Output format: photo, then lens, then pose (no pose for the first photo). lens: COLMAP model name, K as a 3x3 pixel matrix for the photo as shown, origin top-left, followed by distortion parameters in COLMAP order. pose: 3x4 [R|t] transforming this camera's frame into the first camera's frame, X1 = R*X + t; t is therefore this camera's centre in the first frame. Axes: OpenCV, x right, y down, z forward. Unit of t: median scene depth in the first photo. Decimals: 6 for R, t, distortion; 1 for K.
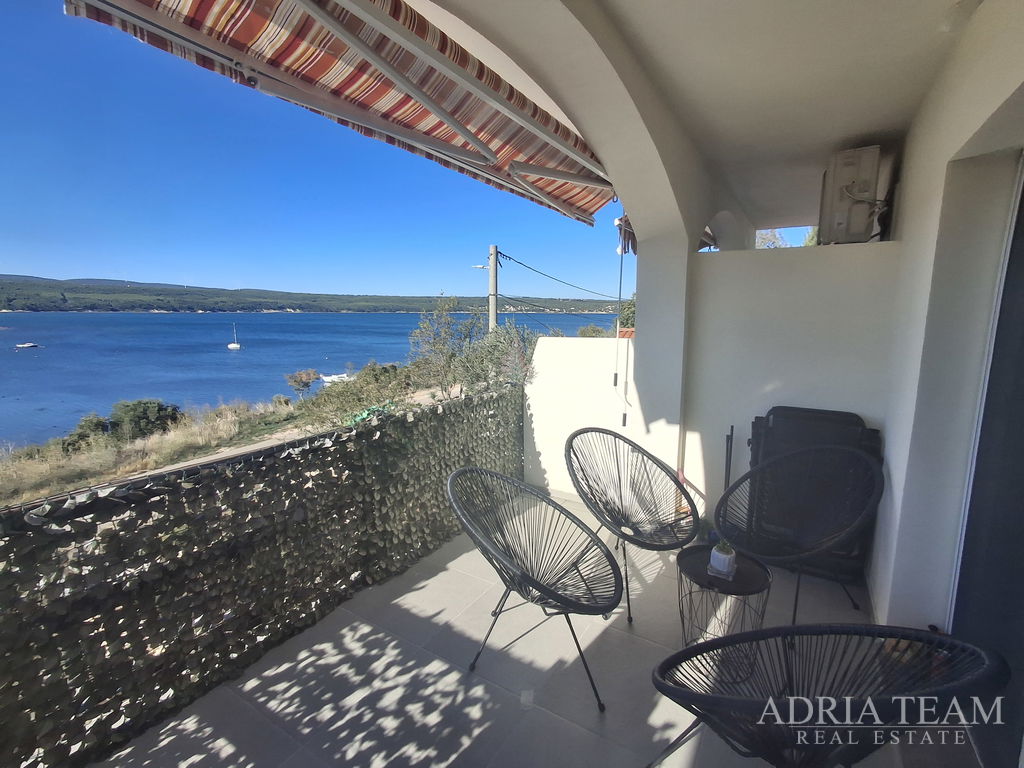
lens RADIAL K [[471.8, 0, 513.9], [0, 471.8, 385.4], [0, 0, 1]] dist [-0.021324, 0.018303]
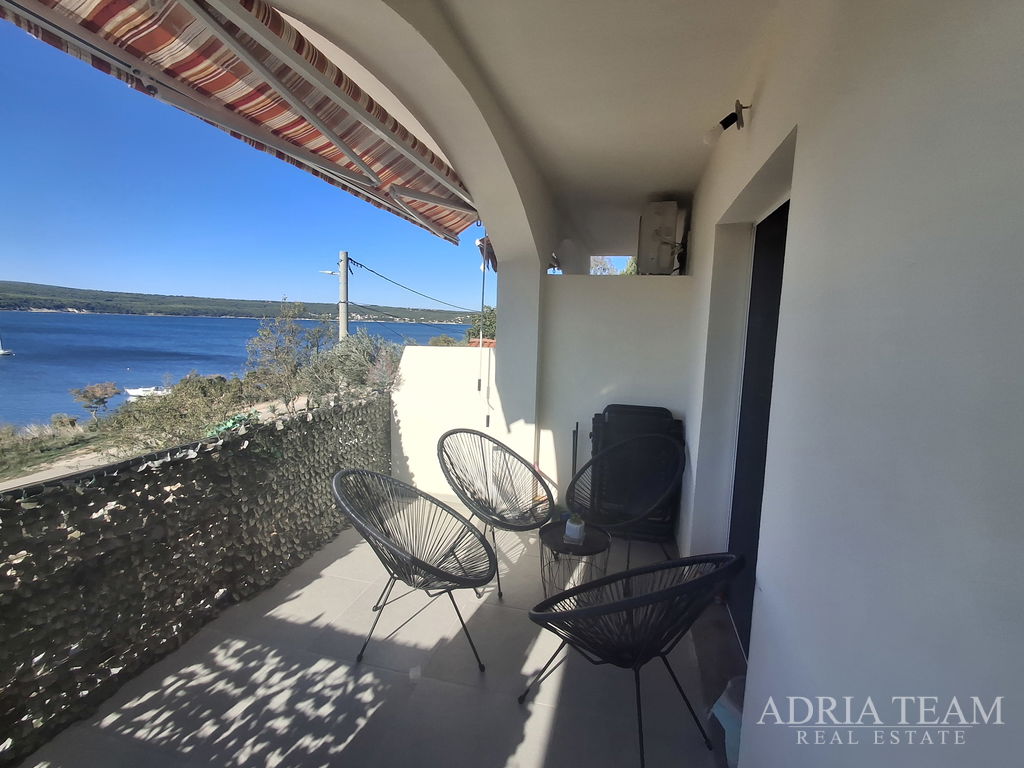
lens RADIAL K [[473.6, 0, 510.7], [0, 473.6, 391.3], [0, 0, 1]] dist [0.003835, 0.001082]
pose [[0.952594, -0.017265, 0.303754, -0.074357], [0.020318, 0.999770, -0.006893, 0.016377], [-0.303565, 0.012738, 0.952725, -0.114003]]
